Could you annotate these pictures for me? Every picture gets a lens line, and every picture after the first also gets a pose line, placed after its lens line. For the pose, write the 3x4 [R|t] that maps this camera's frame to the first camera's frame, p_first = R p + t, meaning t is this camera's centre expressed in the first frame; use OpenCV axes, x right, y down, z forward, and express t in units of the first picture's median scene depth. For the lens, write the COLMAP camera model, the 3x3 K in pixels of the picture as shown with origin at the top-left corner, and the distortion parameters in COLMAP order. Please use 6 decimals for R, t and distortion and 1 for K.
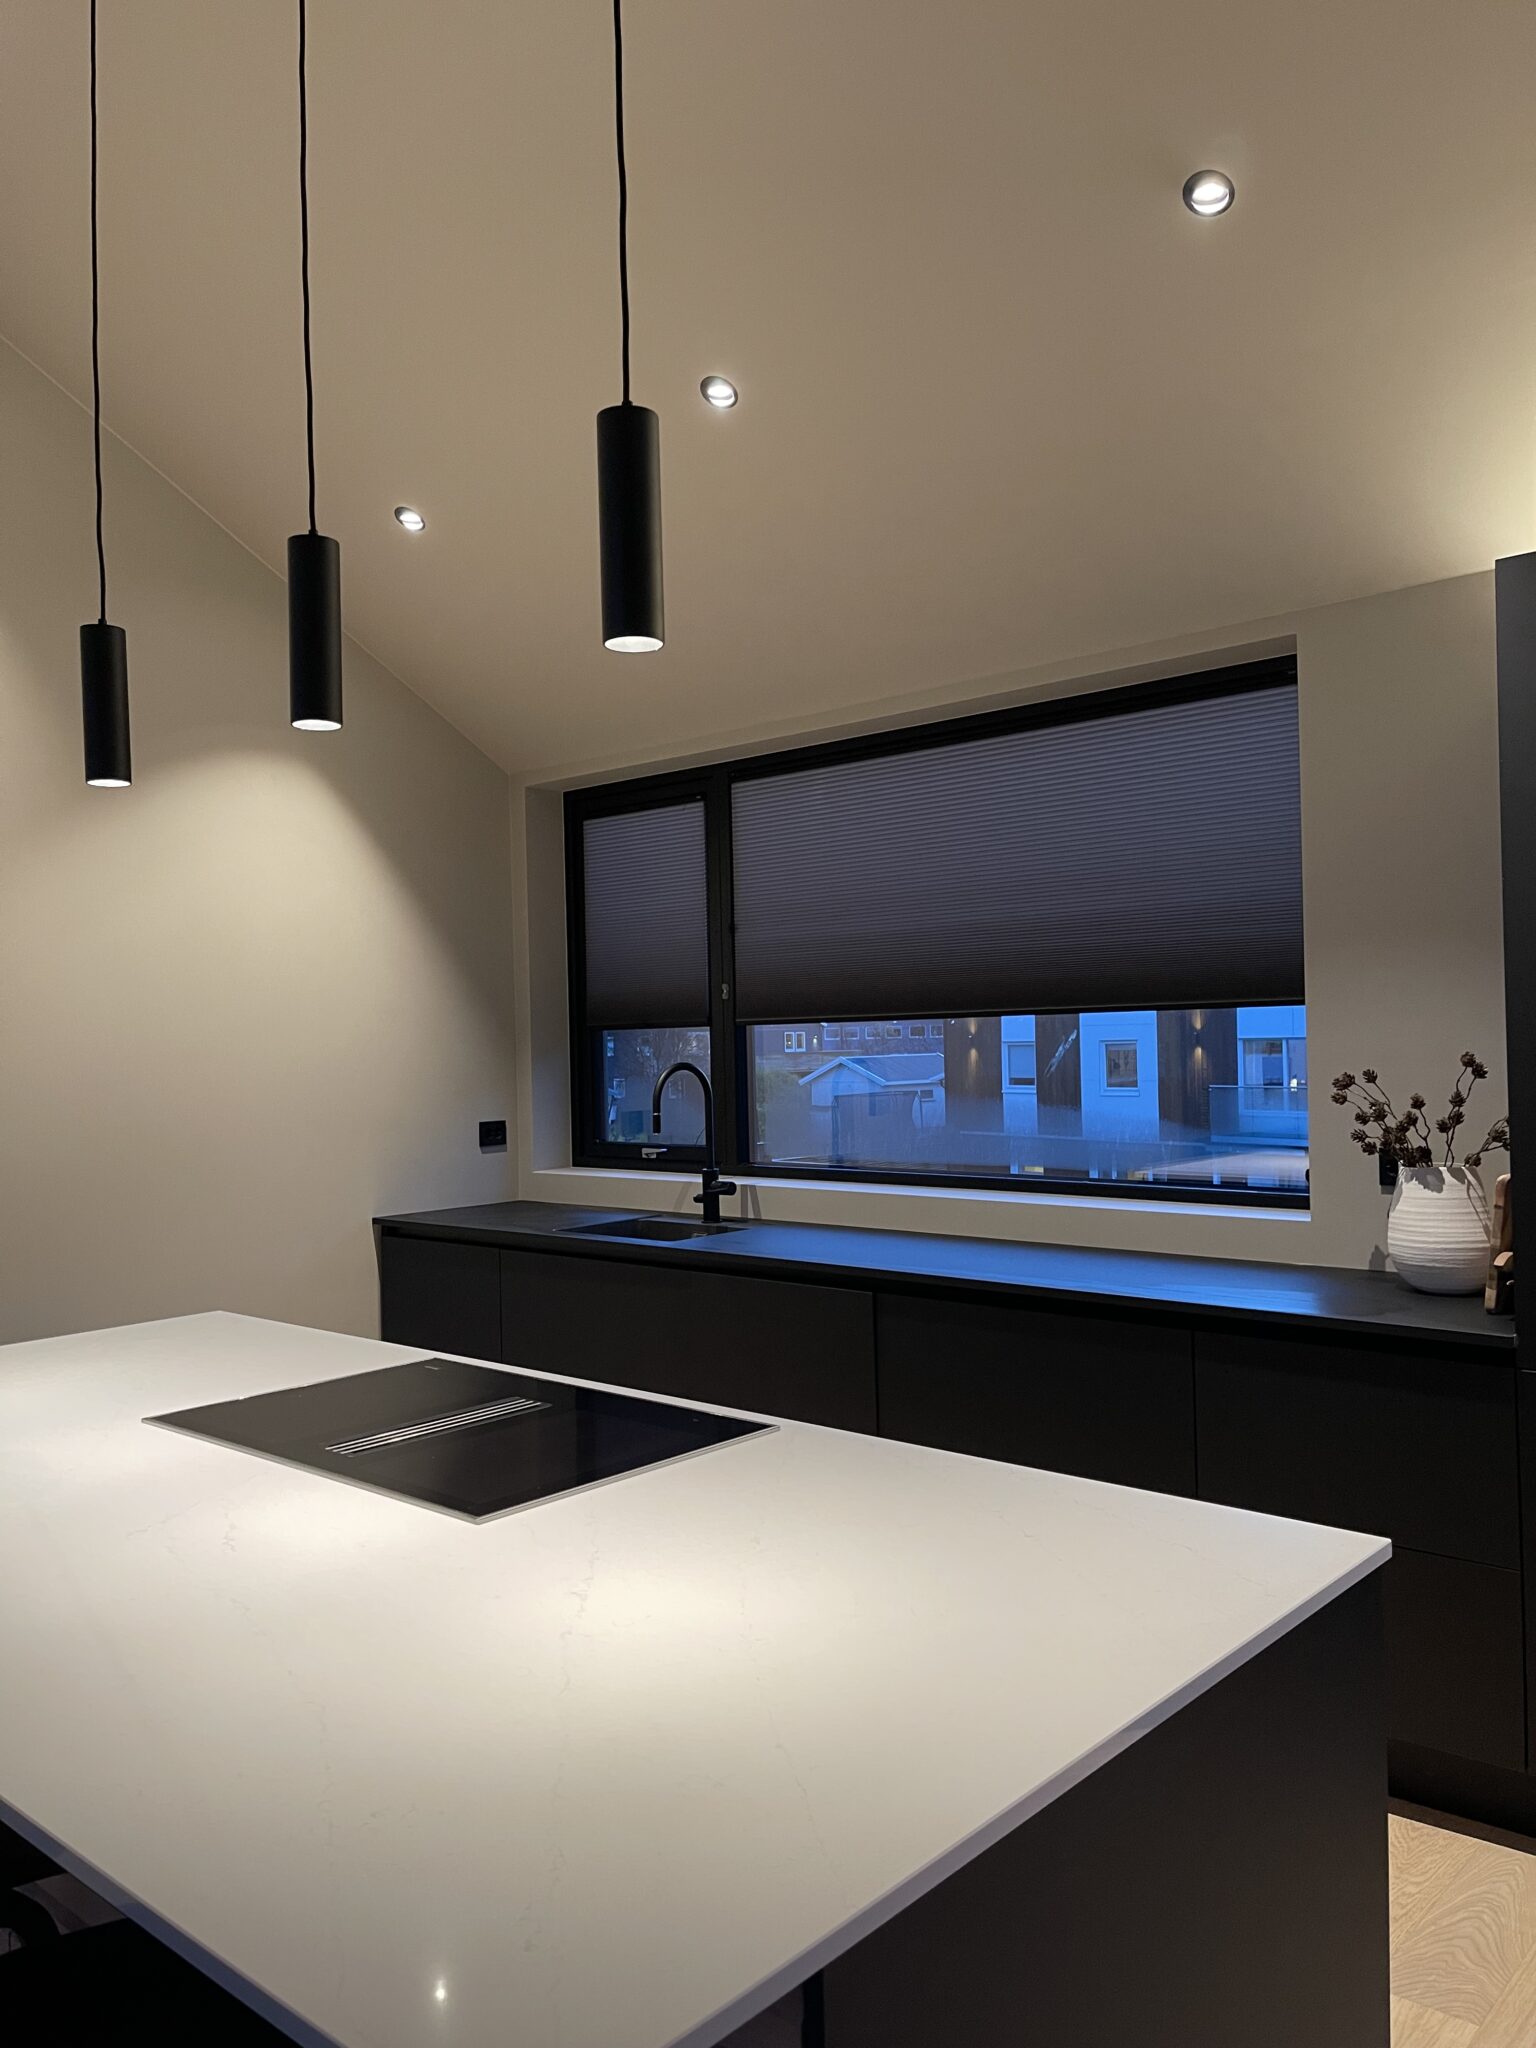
lens RADIAL K [[1559.3, 0, 765.0], [0, 1559.3, 1045.8], [0, 0, 1]] dist [0.030315, -0.007641]
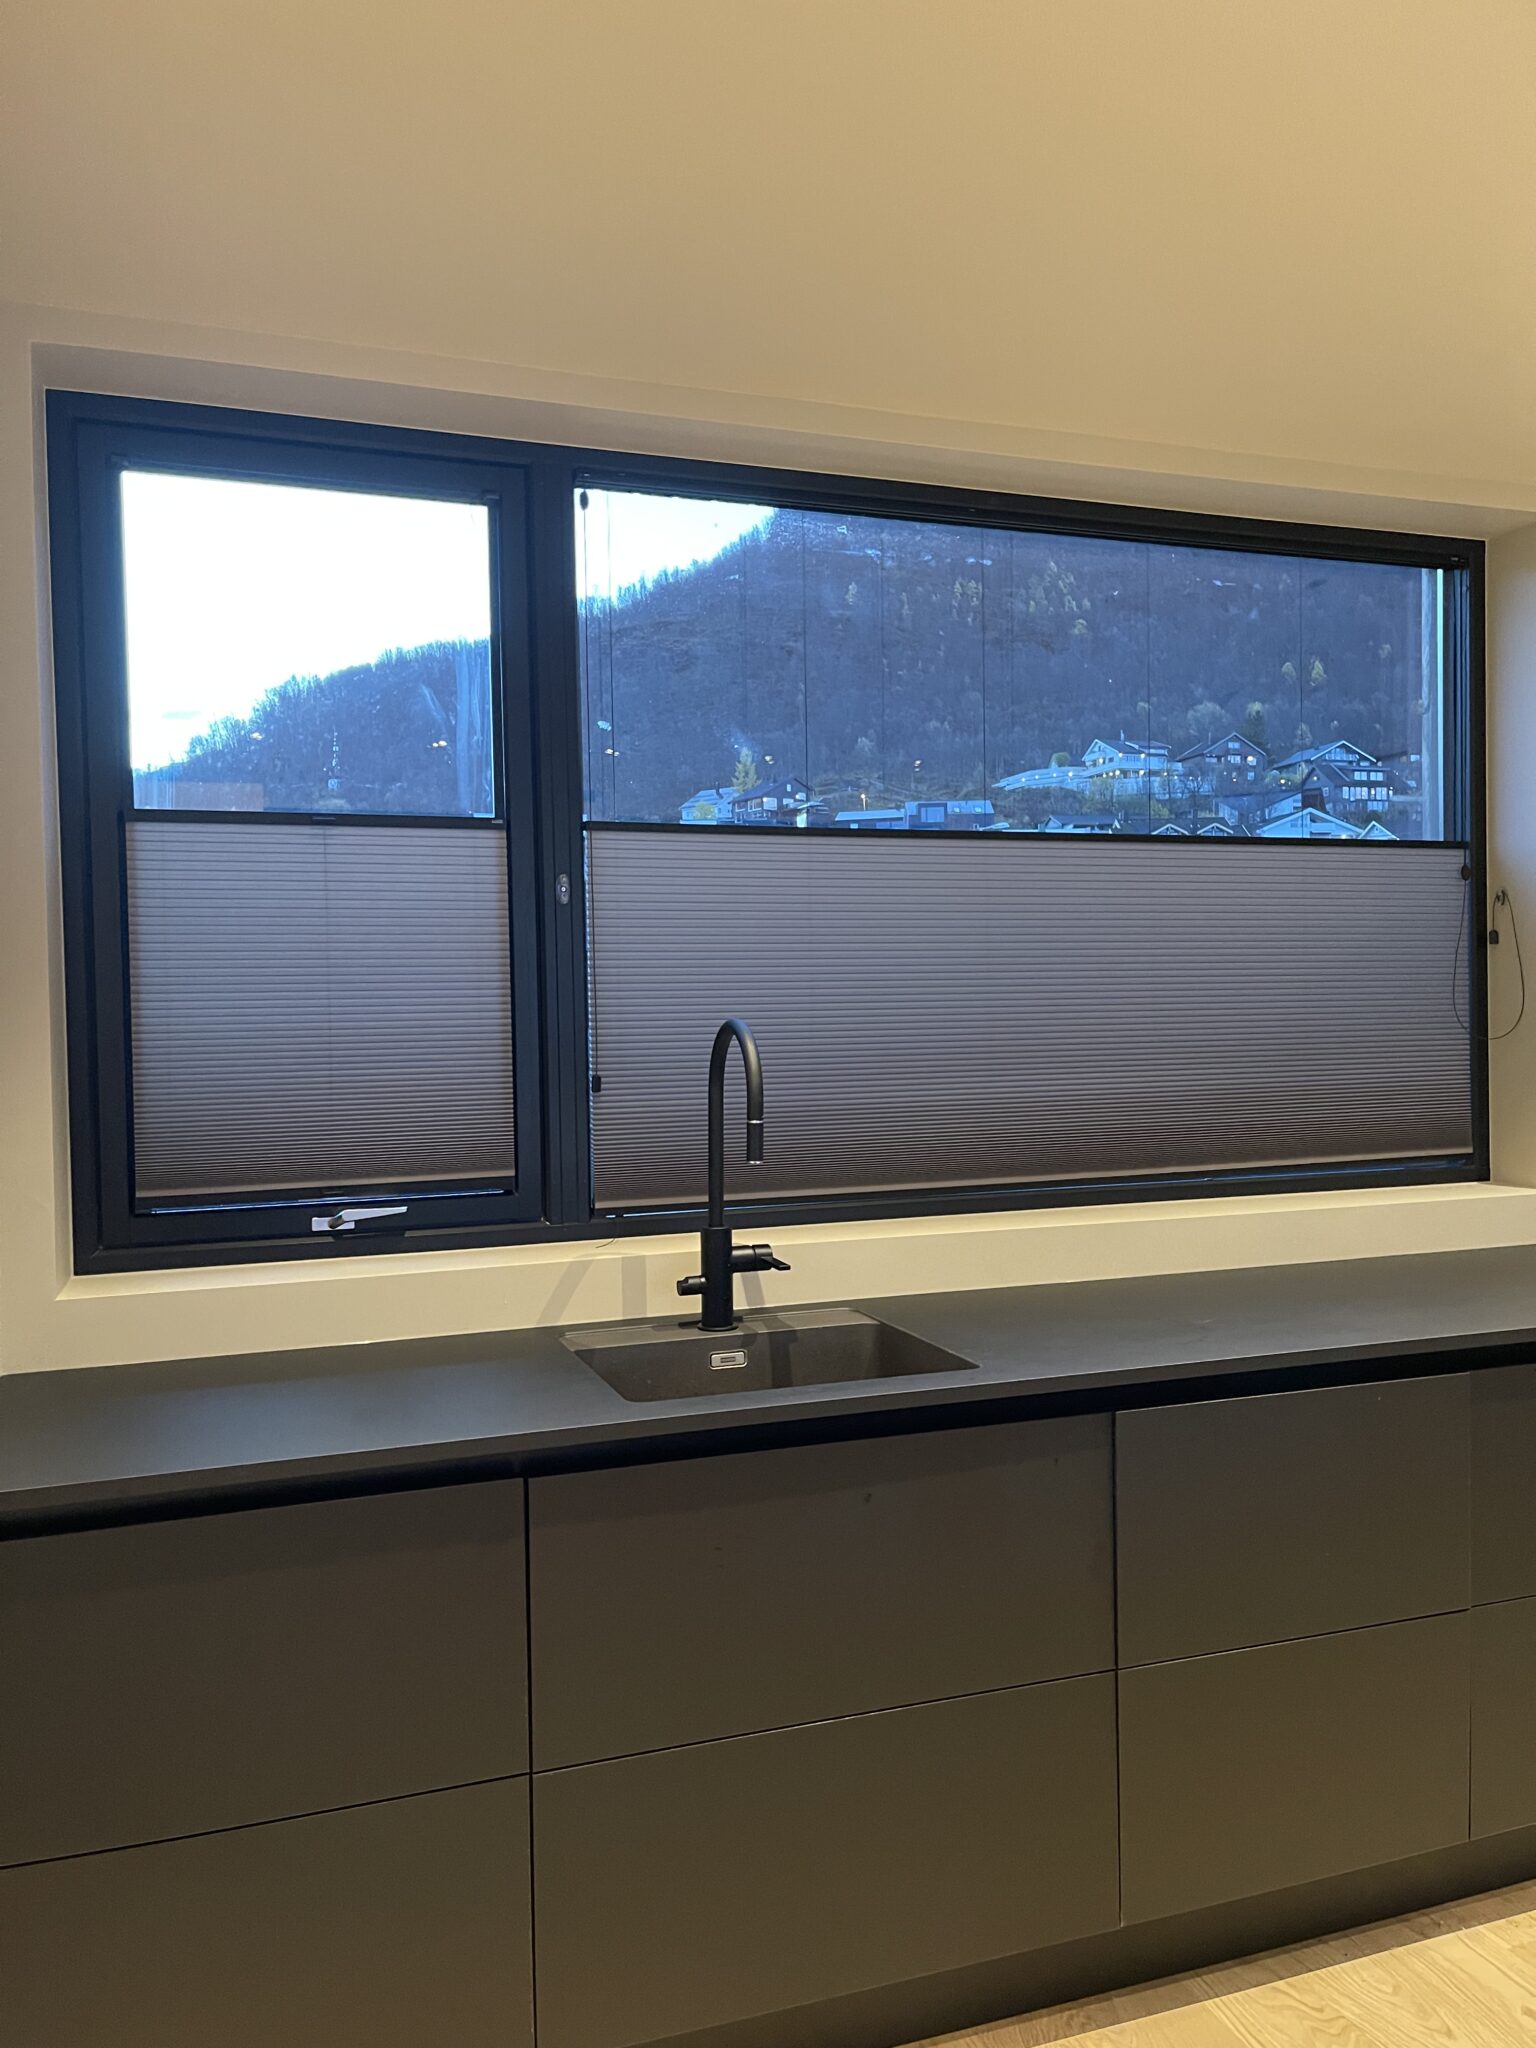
lens RADIAL K [[1559.3, 0, 765.0], [0, 1559.3, 1045.8], [0, 0, 1]] dist [0.030315, -0.007641]
pose [[0.474102, -0.003651, 0.880463, -0.486557], [0.012952, 0.999912, -0.002828, 0.021650], [-0.880375, 0.012744, 0.474107, 0.748463]]
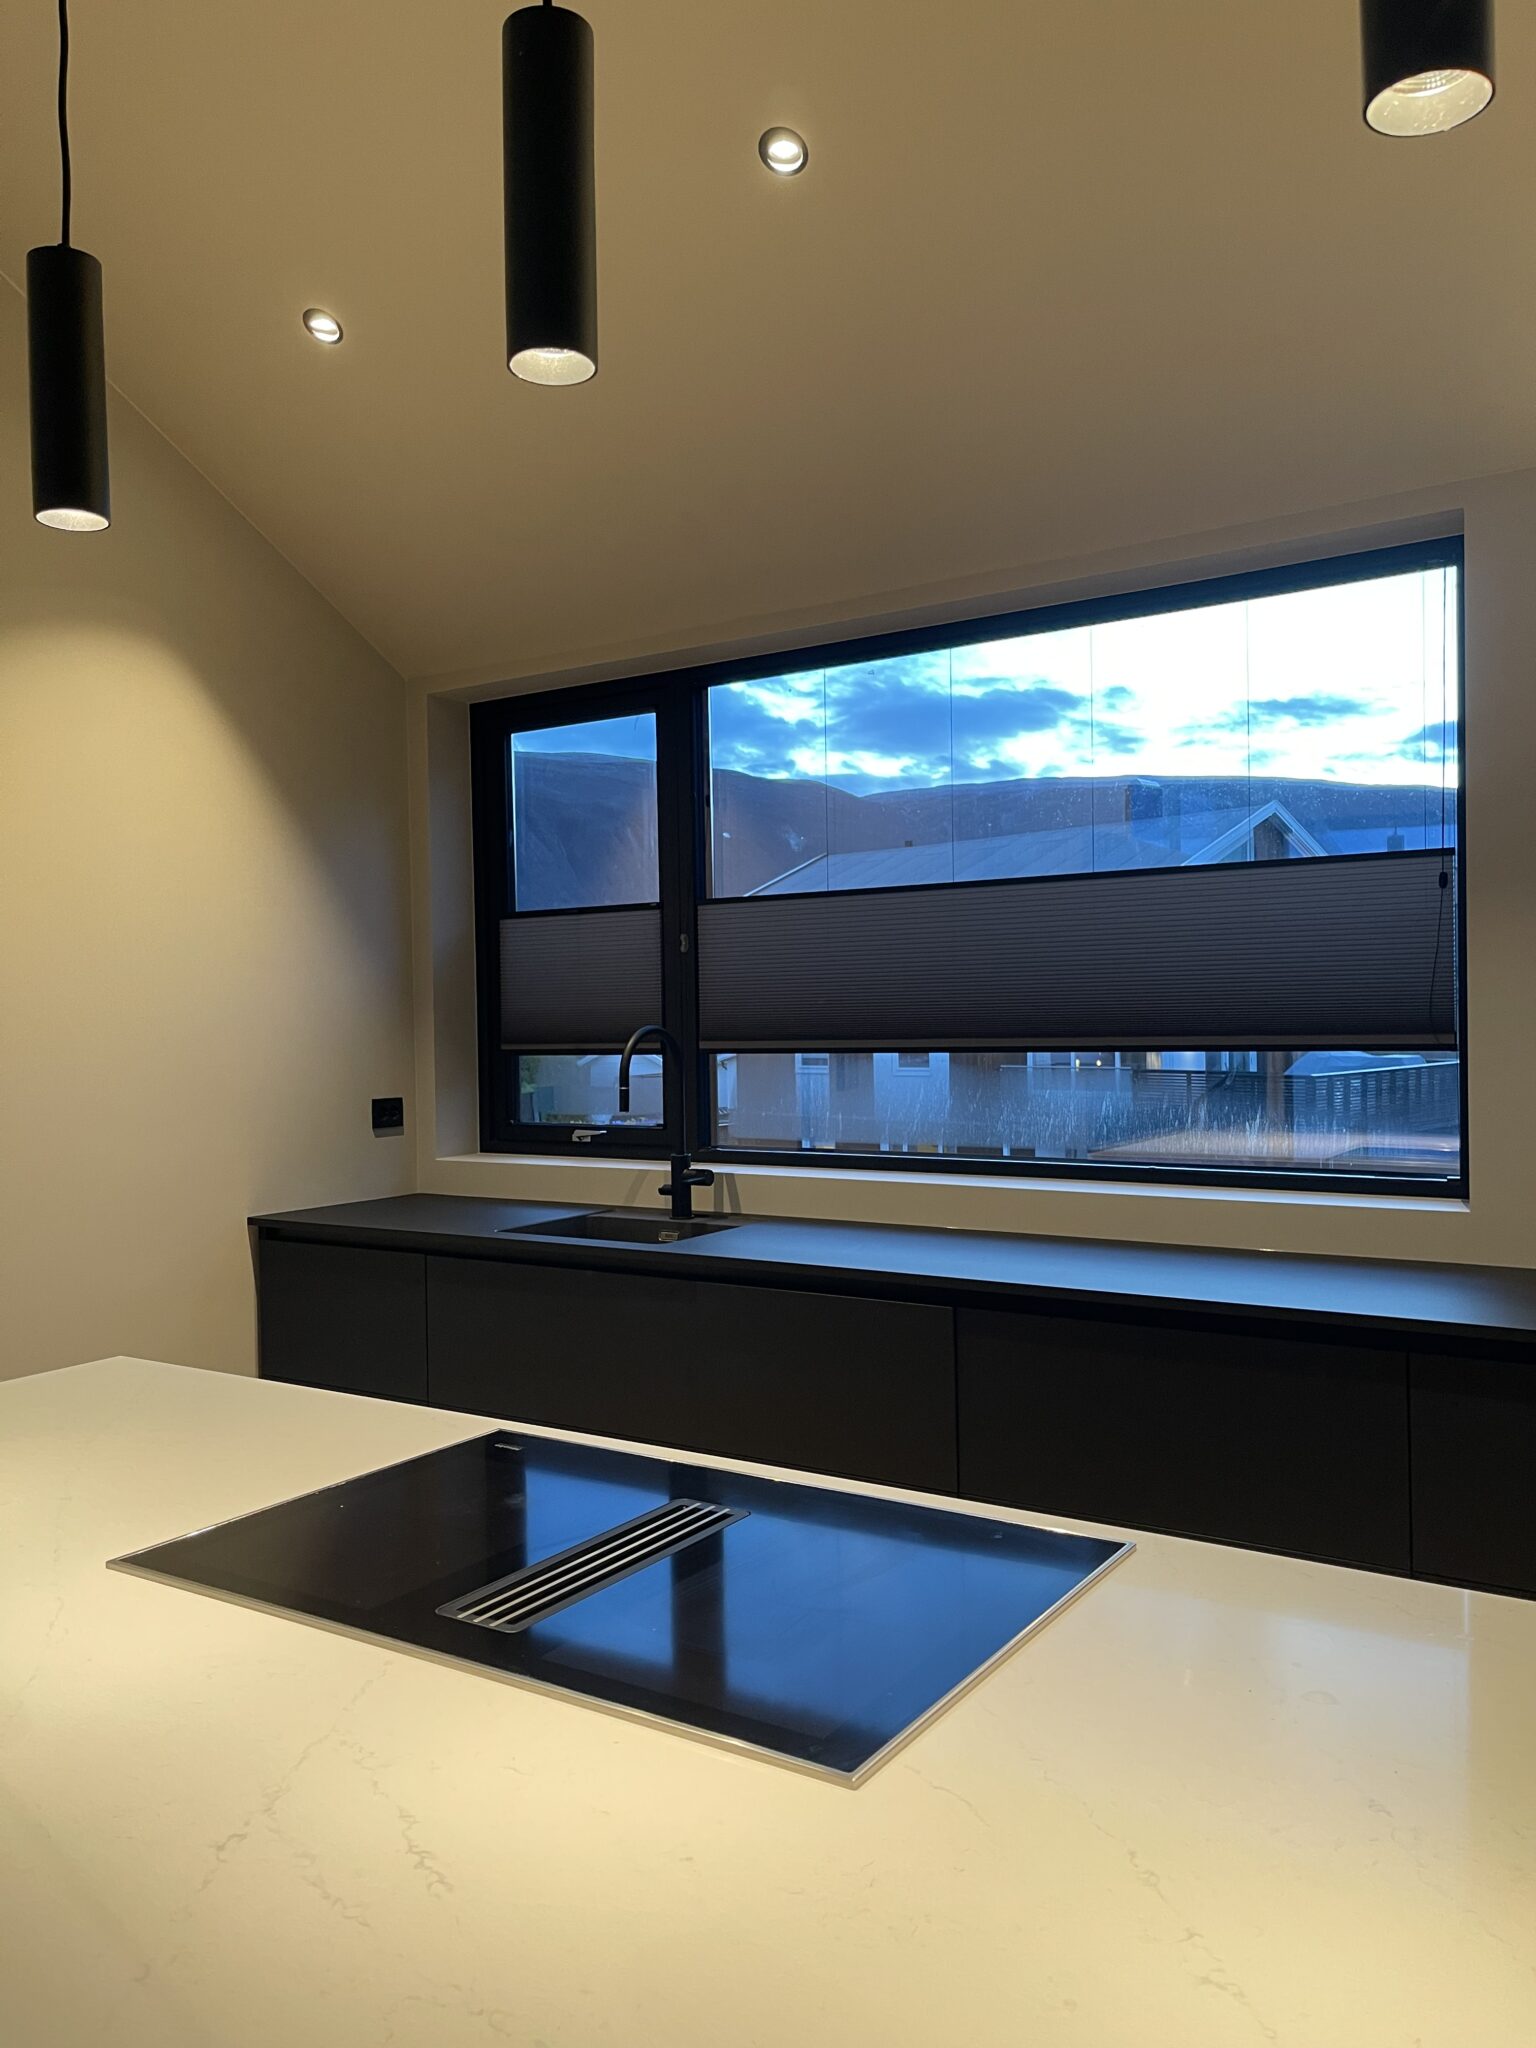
lens RADIAL K [[1556.0, 0, 772.8], [0, 1556.0, 1051.9], [0, 0, 1]] dist [0.024040, -0.003642]
pose [[0.987432, 0.003437, 0.158007, -0.118964], [-0.005813, 0.999877, 0.014581, 0.012180], [-0.157937, -0.015316, 0.987330, 0.176604]]
